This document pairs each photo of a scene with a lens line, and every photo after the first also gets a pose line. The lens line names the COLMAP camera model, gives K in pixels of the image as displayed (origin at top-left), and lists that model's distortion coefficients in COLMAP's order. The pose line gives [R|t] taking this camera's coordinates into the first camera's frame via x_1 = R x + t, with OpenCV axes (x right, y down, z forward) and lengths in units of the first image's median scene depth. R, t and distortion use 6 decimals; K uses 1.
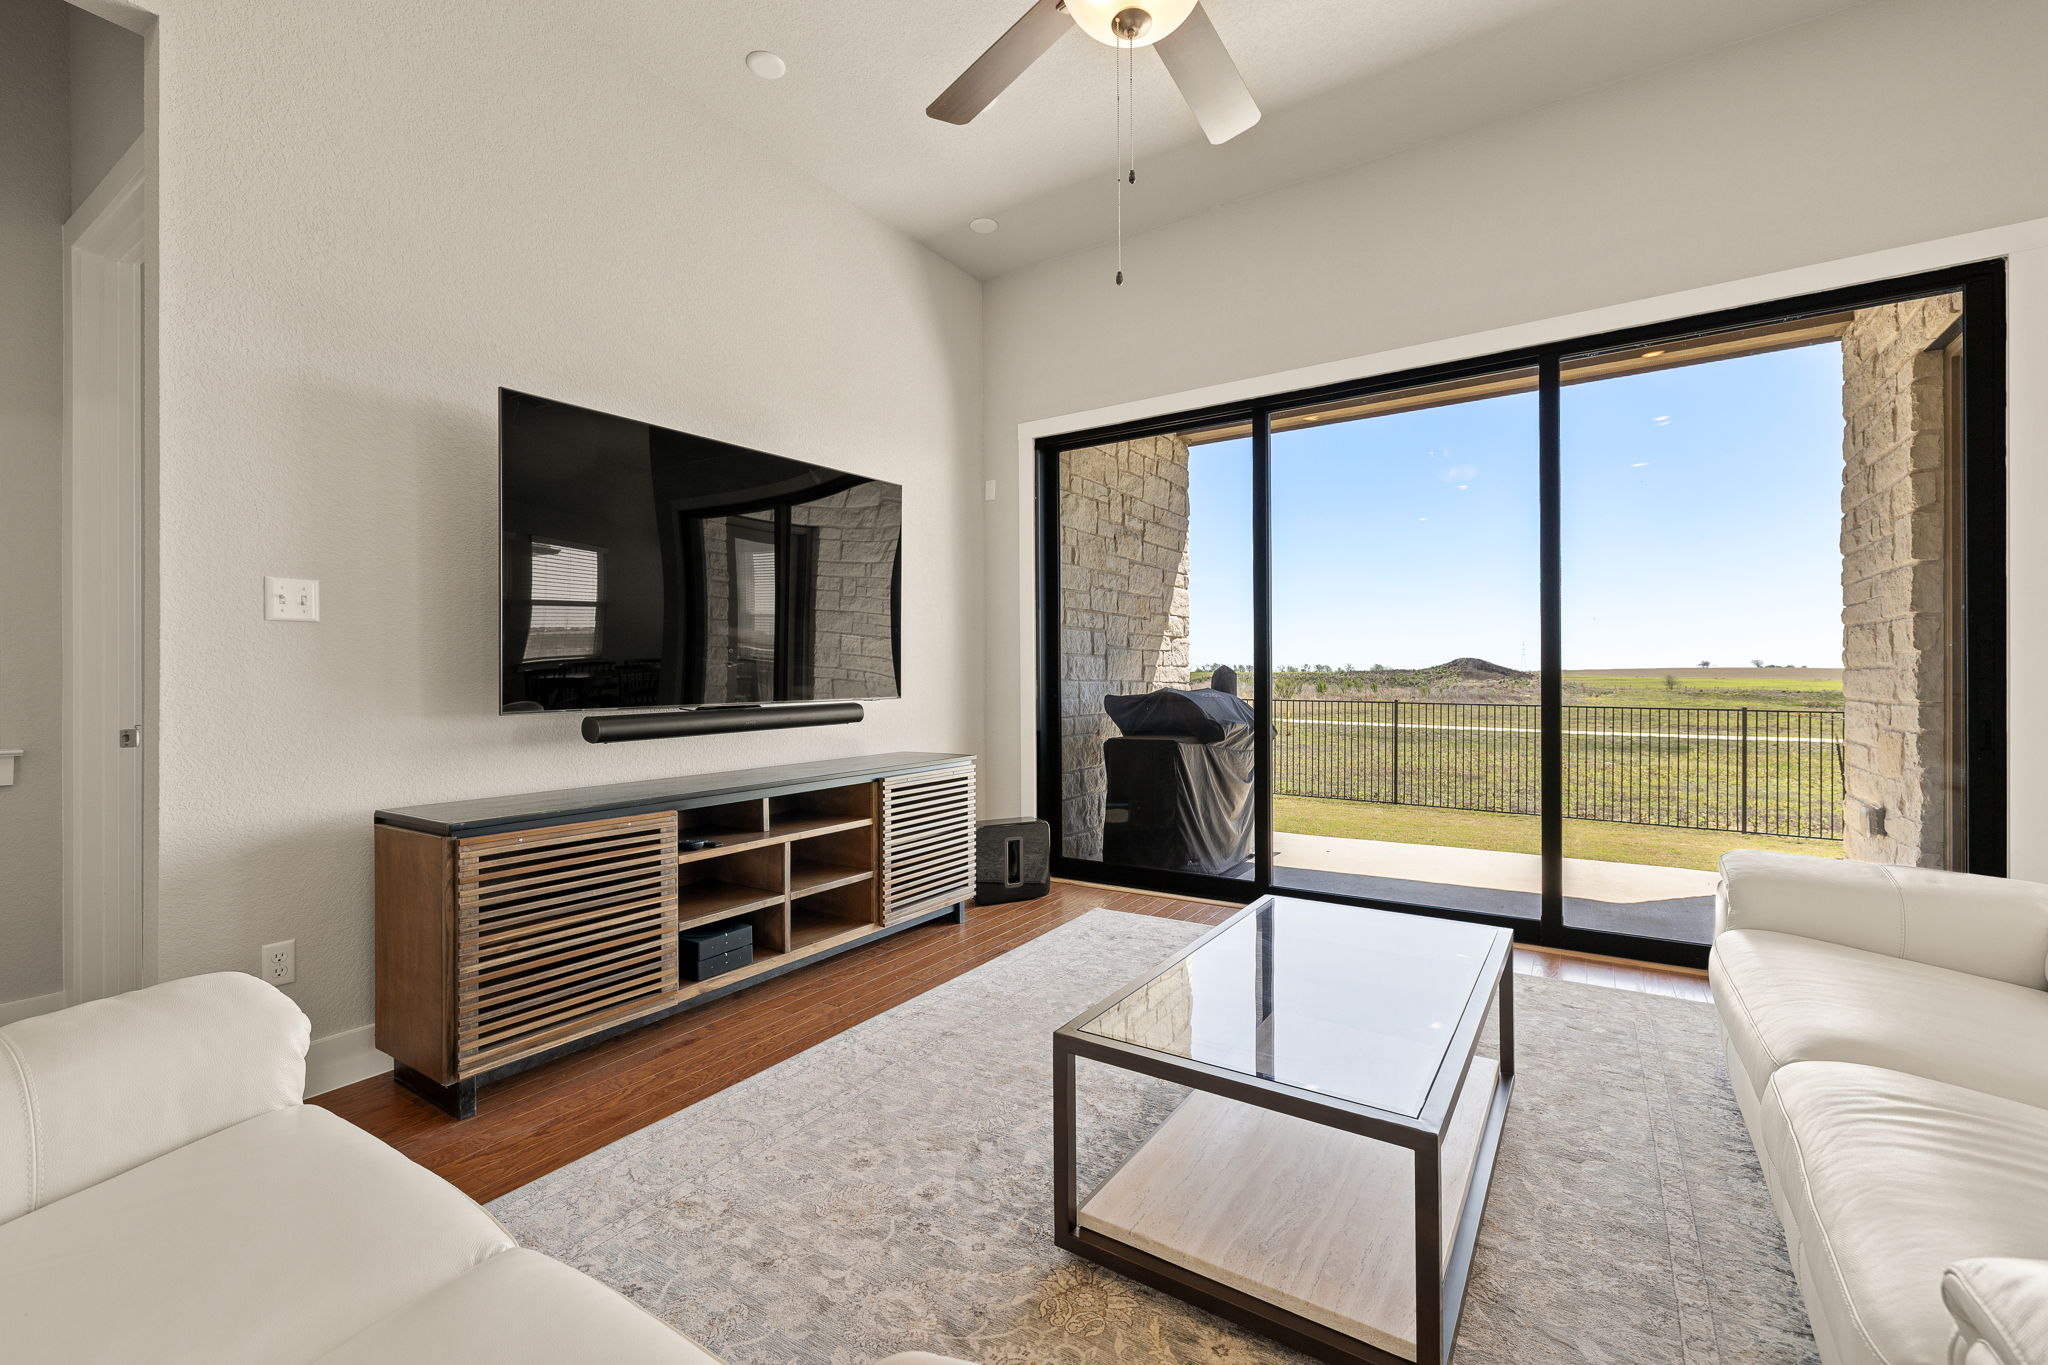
lens RADIAL K [[866.0, 0, 1030.9], [0, 866.0, 660.4], [0, 0, 1]] dist [0.008041, -0.000443]
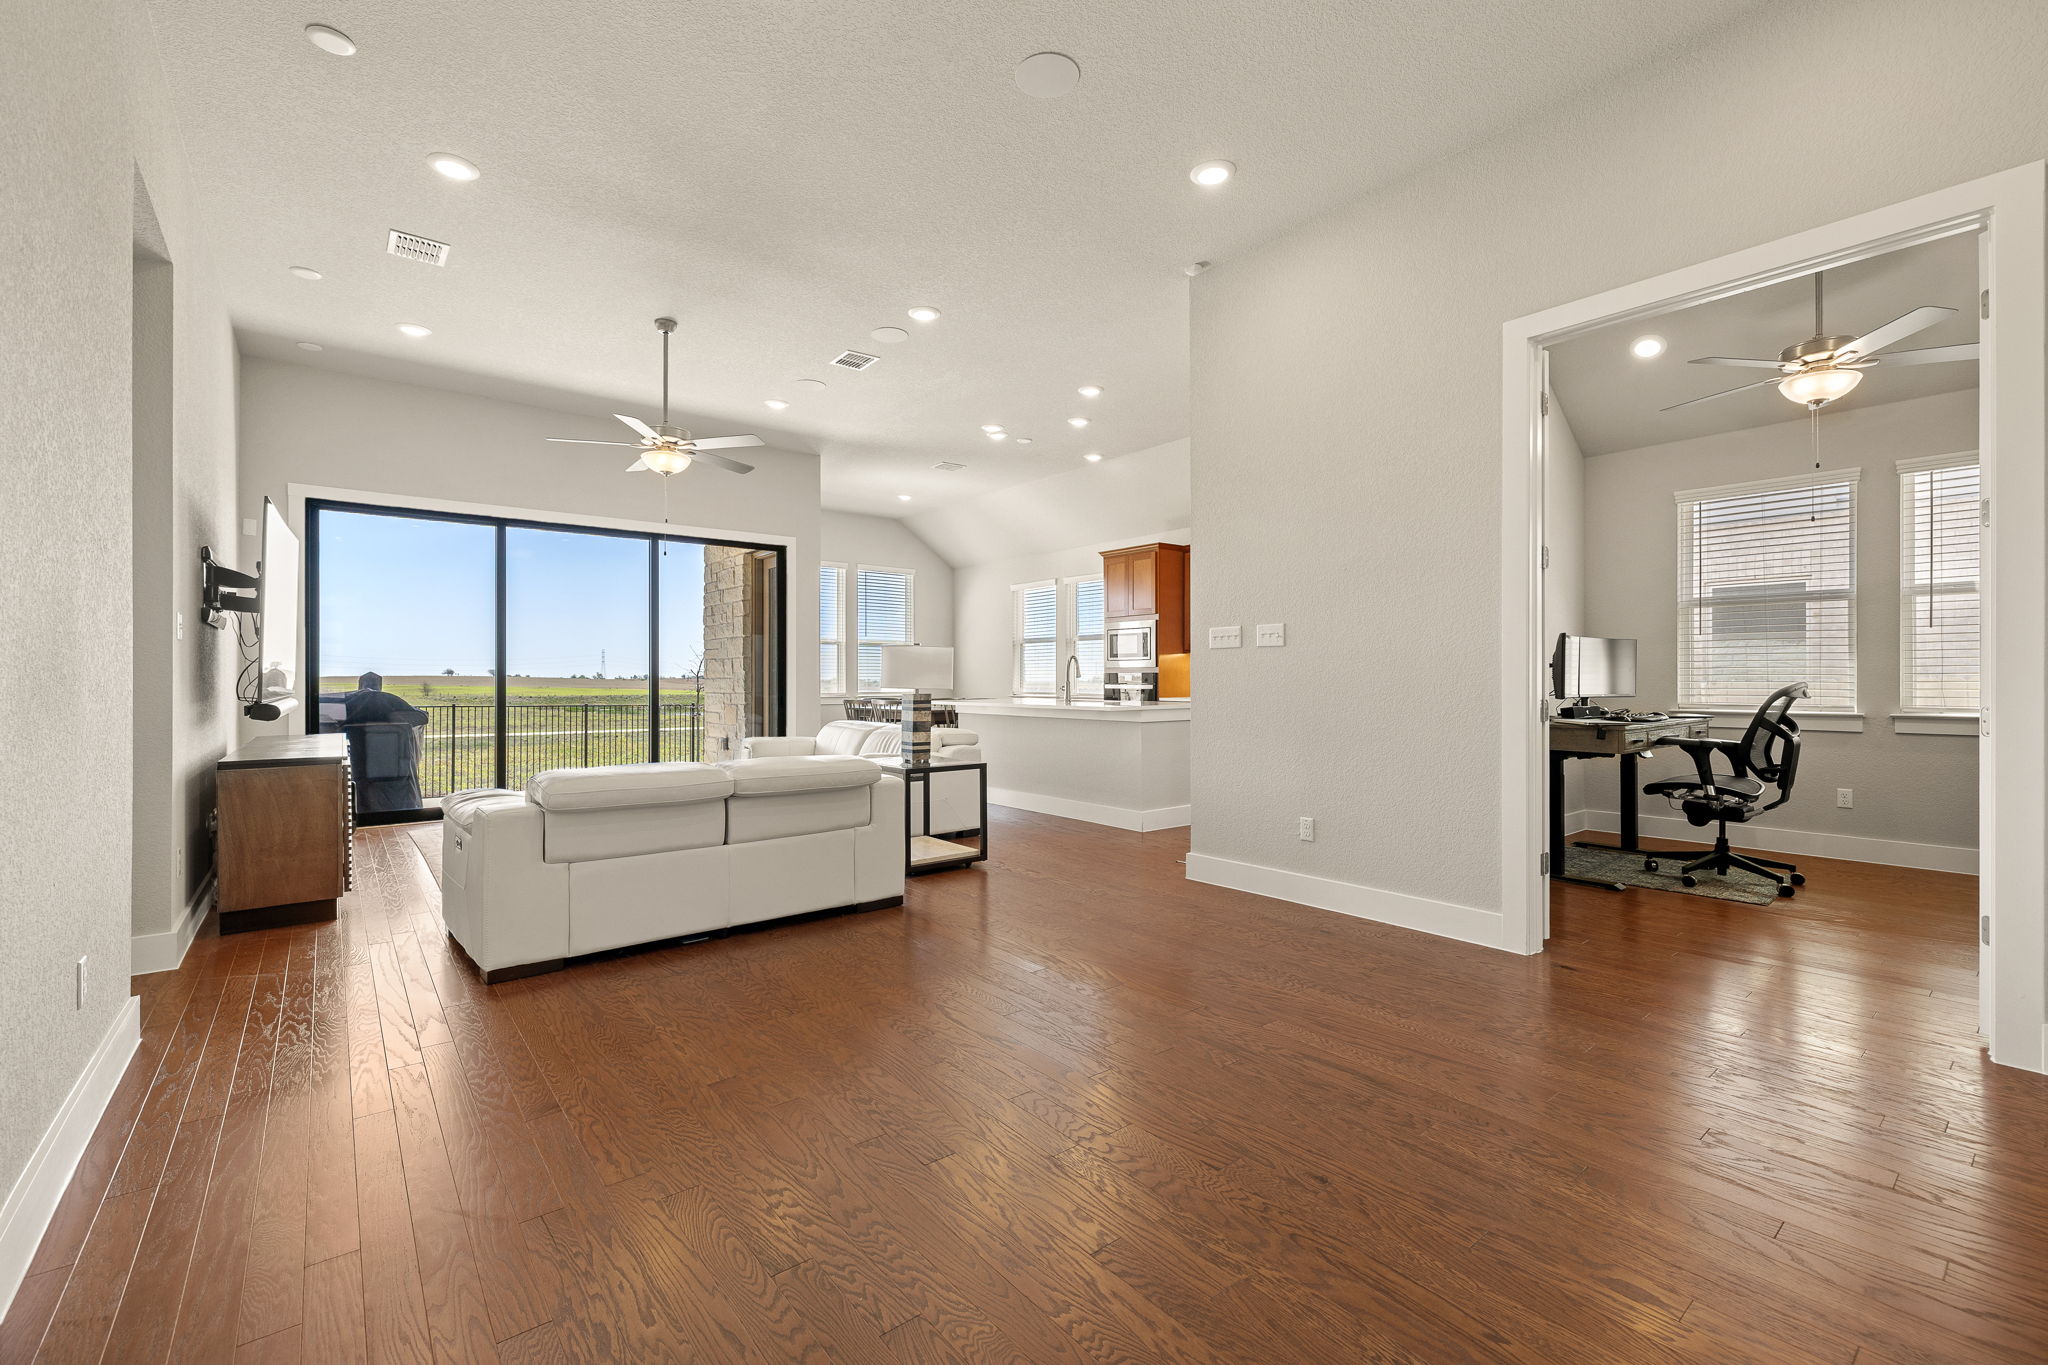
lens RADIAL K [[866.0, 0, 1018.7], [0, 866.0, 668.0], [0, 0, 1]] dist [0.008041, -0.000443]
pose [[0.323080, 0.021289, 0.946132, -0.352499], [-0.021415, 0.999655, -0.015181, -0.000089], [-0.946129, -0.015357, 0.323424, -0.180498]]
